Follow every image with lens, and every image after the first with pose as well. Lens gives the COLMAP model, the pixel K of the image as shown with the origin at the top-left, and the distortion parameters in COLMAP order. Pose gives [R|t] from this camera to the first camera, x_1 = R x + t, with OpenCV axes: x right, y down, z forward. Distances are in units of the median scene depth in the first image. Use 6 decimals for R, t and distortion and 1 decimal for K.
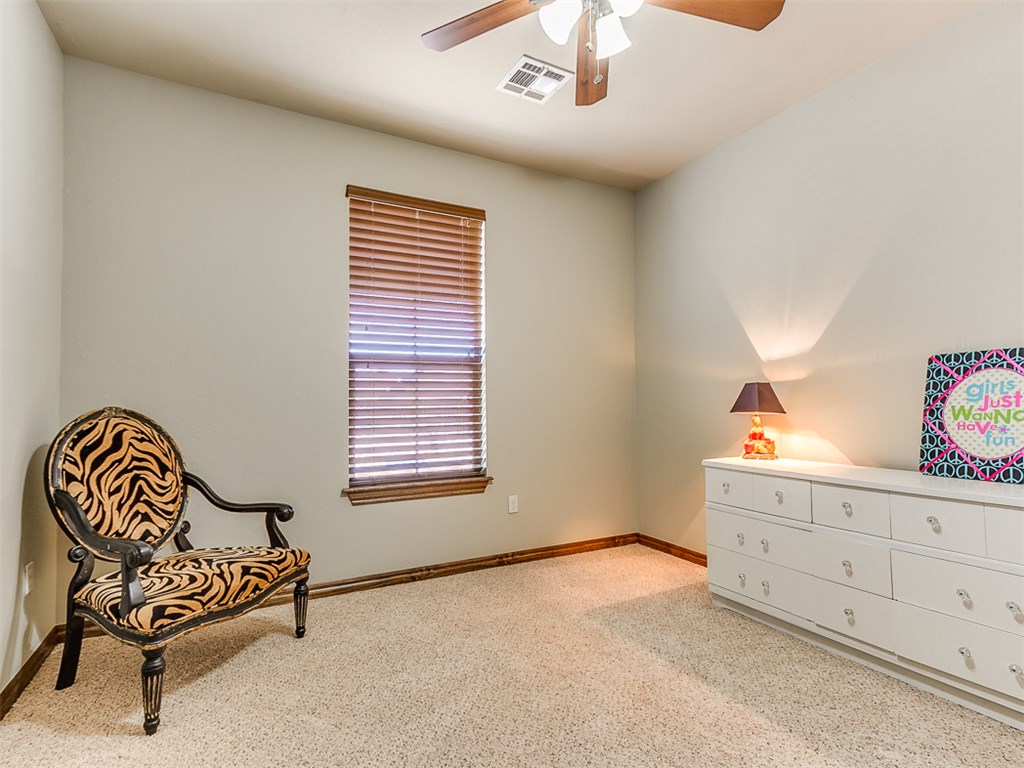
lens RADIAL K [[533.2, 0, 508.2], [0, 533.2, 385.3], [0, 0, 1]] dist [0.021677, 0.000392]
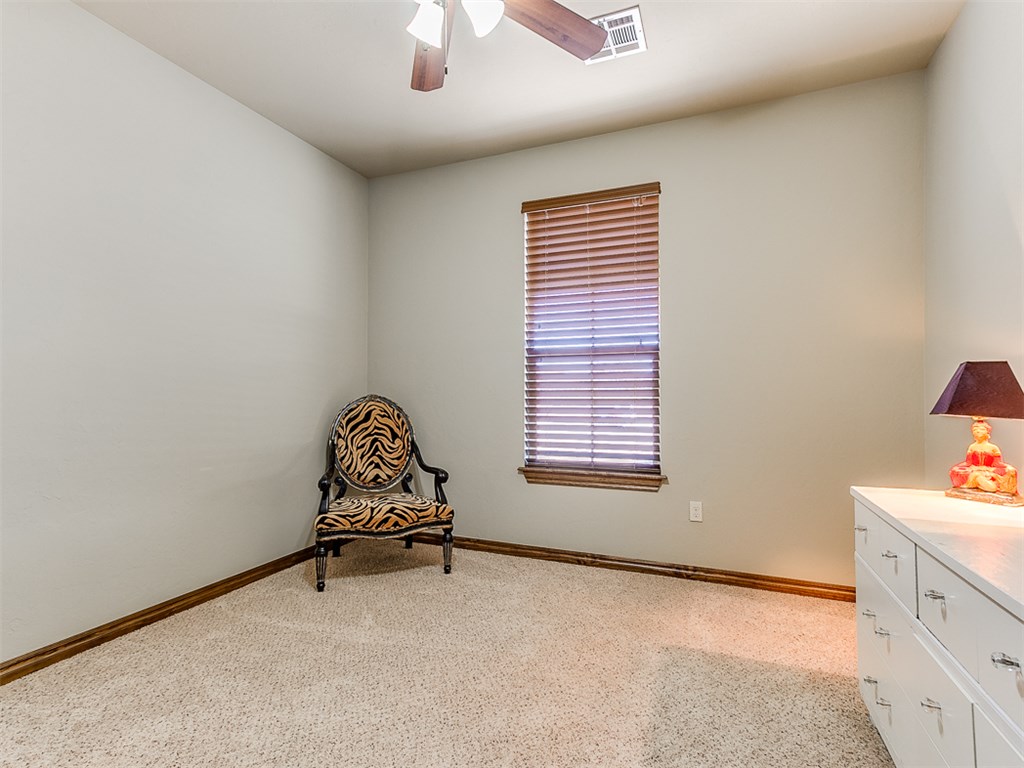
lens RADIAL K [[533.2, 0, 508.2], [0, 533.2, 385.3], [0, 0, 1]] dist [0.021677, 0.000392]
pose [[0.620263, -0.003705, -0.784385, 0.743892], [0.019524, 0.999752, 0.010717, 0.003846], [0.784151, -0.021962, 0.620182, 0.336195]]
